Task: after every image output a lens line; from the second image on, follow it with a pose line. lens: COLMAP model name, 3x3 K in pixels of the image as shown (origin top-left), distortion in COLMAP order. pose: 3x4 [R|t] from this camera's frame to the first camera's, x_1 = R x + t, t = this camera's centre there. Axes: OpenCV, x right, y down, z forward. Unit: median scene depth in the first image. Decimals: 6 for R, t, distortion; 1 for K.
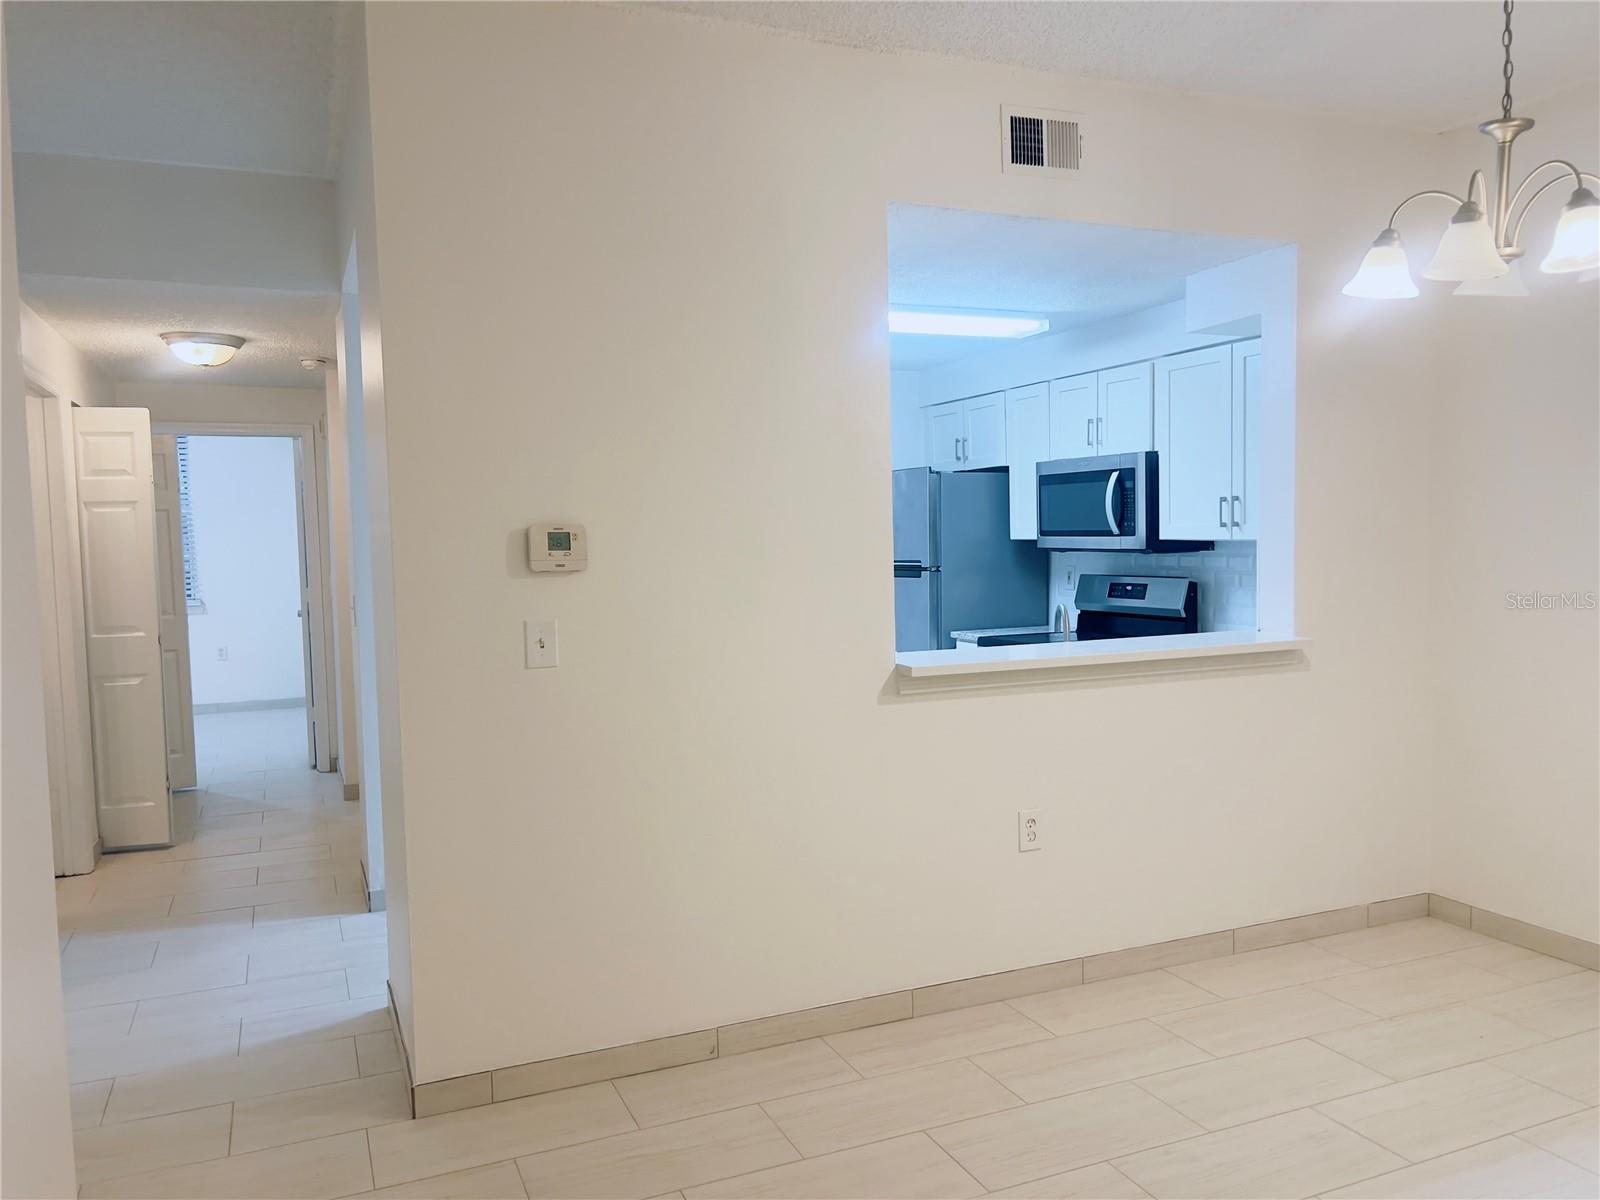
lens RADIAL K [[1199.8, 0, 792.3], [0, 1199.8, 605.7], [0, 0, 1]] dist [0.058544, -0.065633]
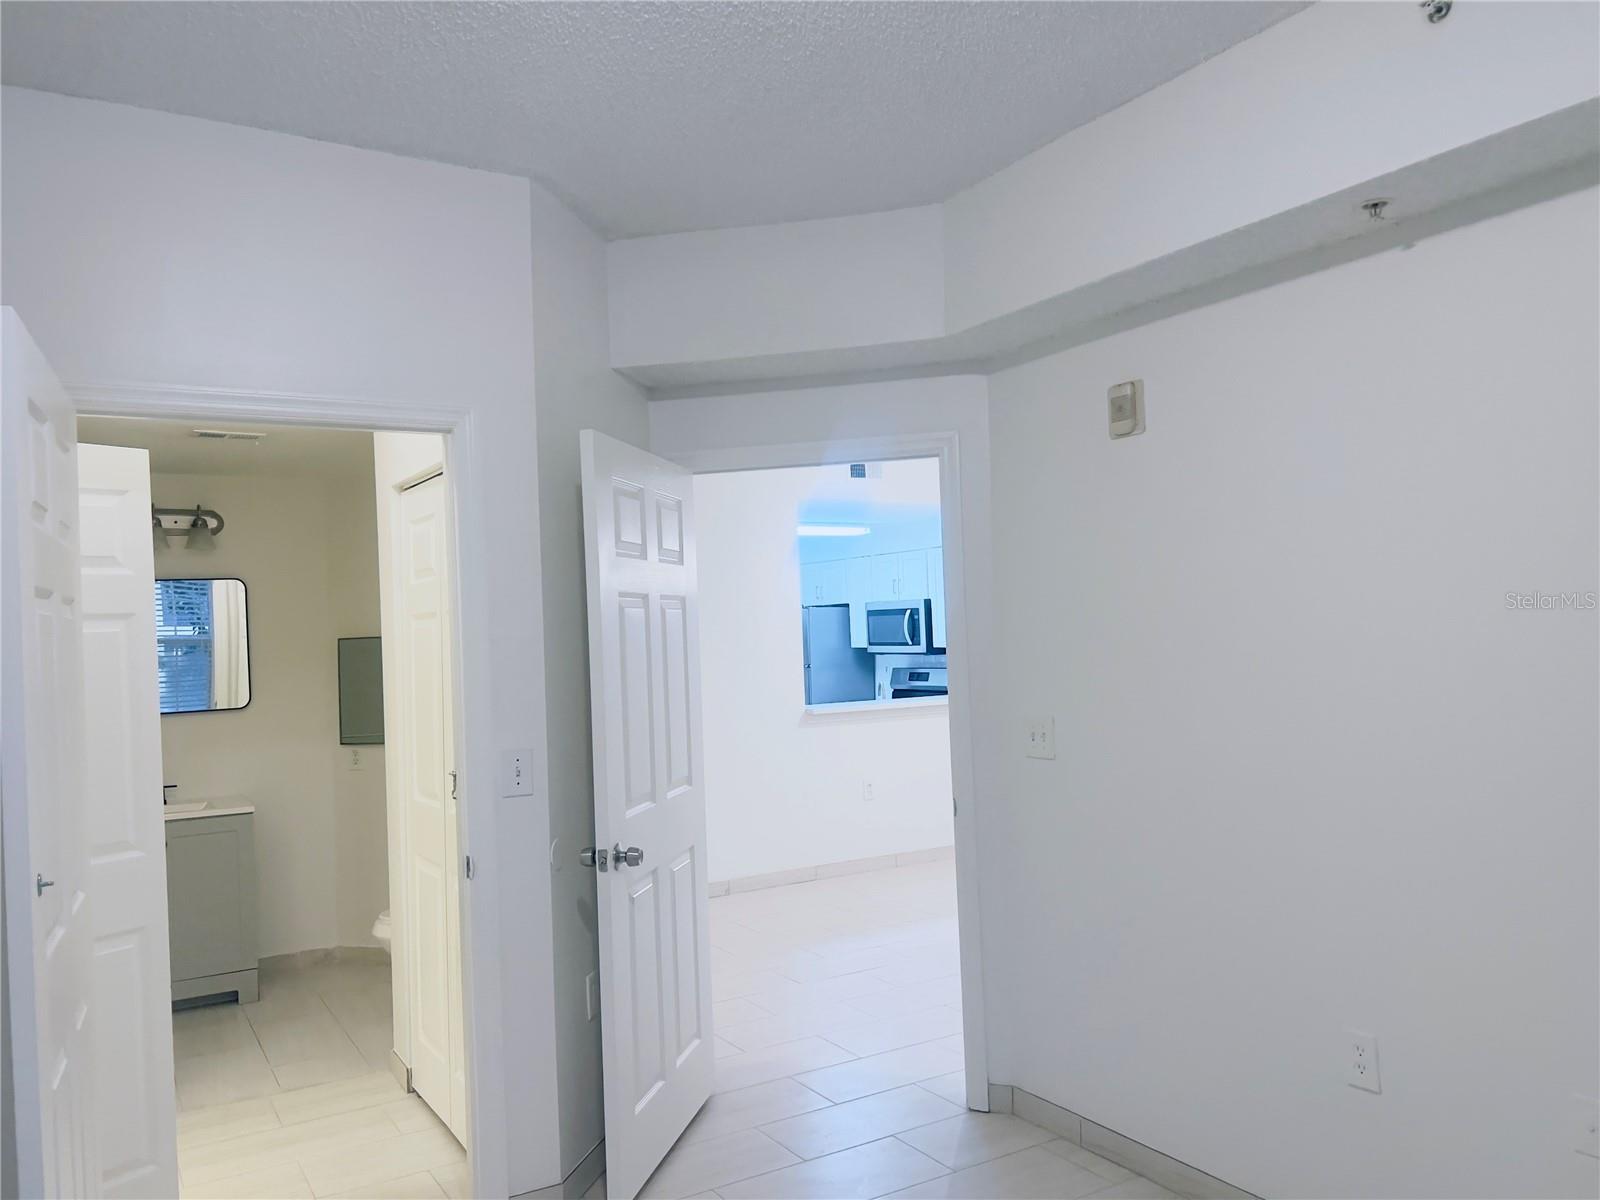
lens RADIAL K [[1199.4, 0, 801.0], [0, 1199.4, 615.0], [0, 0, 1]] dist [0.058556, -0.067018]
pose [[0.988884, -0.012931, 0.148123, -0.151731], [0.024211, 0.996919, -0.074605, 0.025164], [-0.146702, 0.077362, 0.986151, -0.720576]]
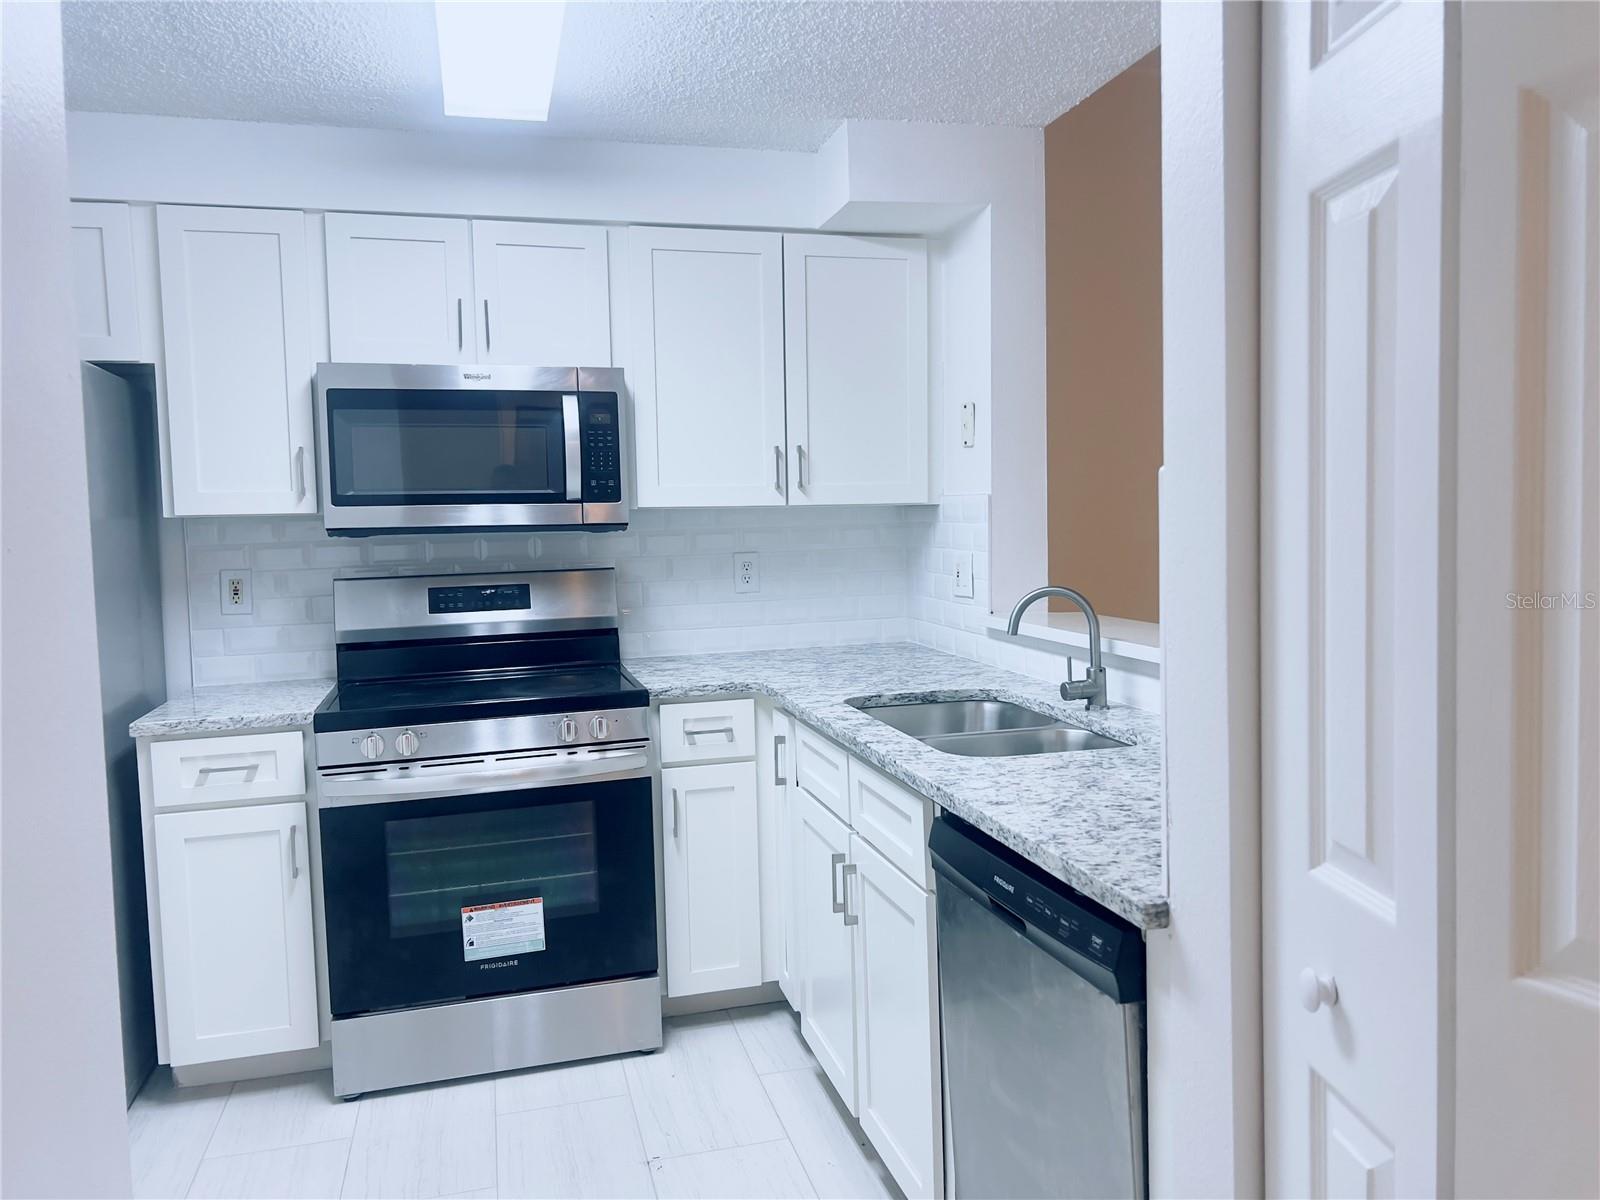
lens RADIAL K [[1192.2, 0, 801.8], [0, 1192.2, 588.5], [0, 0, 1]] dist [0.128005, -0.228083]
pose [[0.124072, -0.042632, 0.991357, -0.316149], [0.084692, 0.995886, 0.032227, -0.024046], [-0.988652, 0.079961, 0.127172, 0.802713]]
